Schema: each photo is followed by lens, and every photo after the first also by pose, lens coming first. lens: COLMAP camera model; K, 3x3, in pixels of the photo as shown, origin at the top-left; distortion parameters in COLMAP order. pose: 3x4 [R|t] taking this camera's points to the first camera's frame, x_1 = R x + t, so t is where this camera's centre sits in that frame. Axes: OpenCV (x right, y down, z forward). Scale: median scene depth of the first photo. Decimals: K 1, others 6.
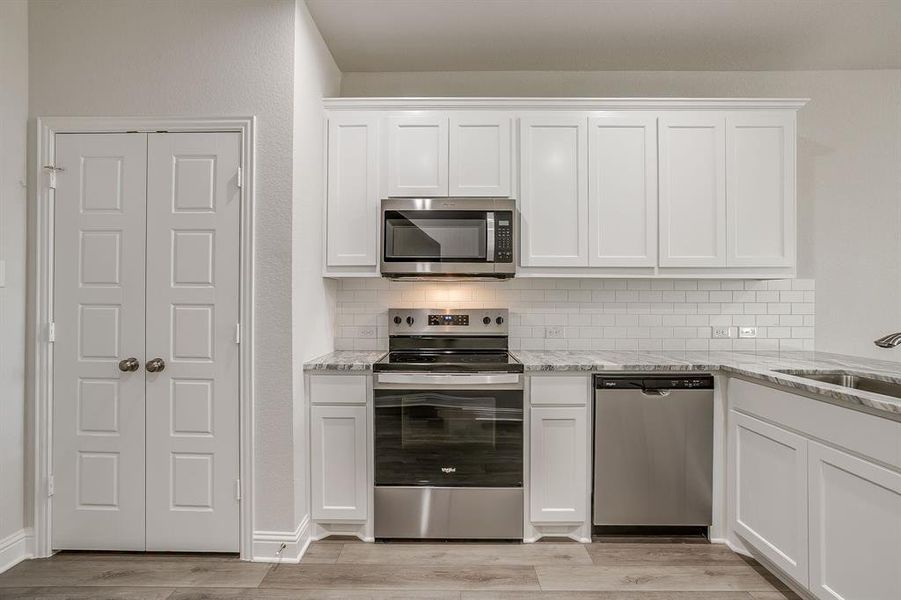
lens RADIAL K [[436.7, 0, 445.8], [0, 436.7, 301.0], [0, 0, 1]] dist [-0.066203, 0.041076]
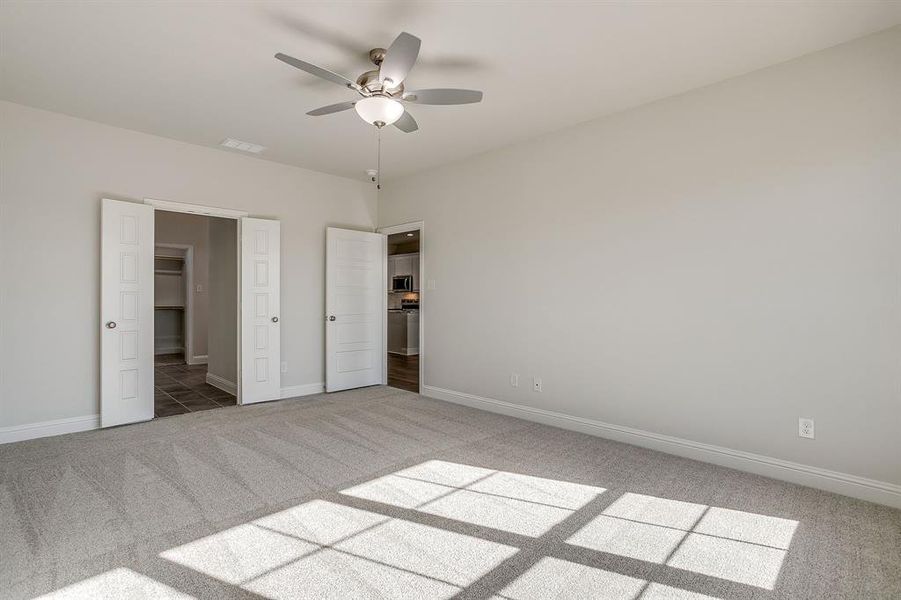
lens RADIAL K [[436.7, 0, 445.8], [0, 436.7, 301.0], [0, 0, 1]] dist [-0.066203, 0.041076]
pose [[0.700151, 0.002504, -0.713990, 4.291459], [0.003347, 0.999971, 0.006789, 0.011600], [0.713987, -0.007144, 0.700123, -2.327833]]
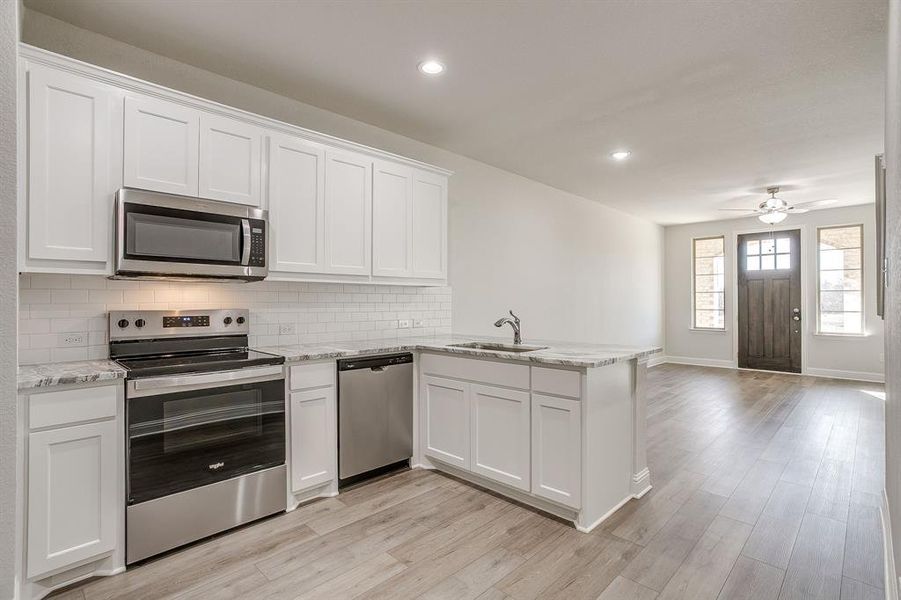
lens RADIAL K [[436.7, 0, 445.8], [0, 436.7, 301.0], [0, 0, 1]] dist [-0.066203, 0.041076]
pose [[0.697328, -0.001619, 0.716750, -0.340046], [0.001757, 0.999998, 0.000550, -0.001914], [-0.716750, 0.000876, 0.697330, -0.104078]]
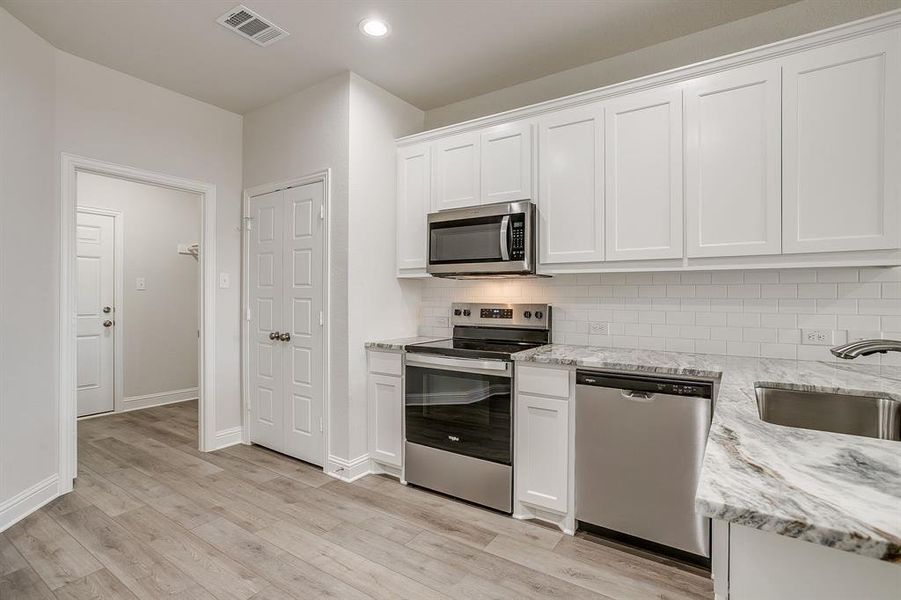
lens RADIAL K [[436.2, 0, 449.6], [0, 436.2, 299.1], [0, 0, 1]] dist [-0.064435, 0.040943]
pose [[0.837755, 0.003857, -0.546032, 0.635002], [-0.001109, 0.999985, 0.005362, 0.001273], [0.546044, -0.003887, 0.837747, -0.003681]]
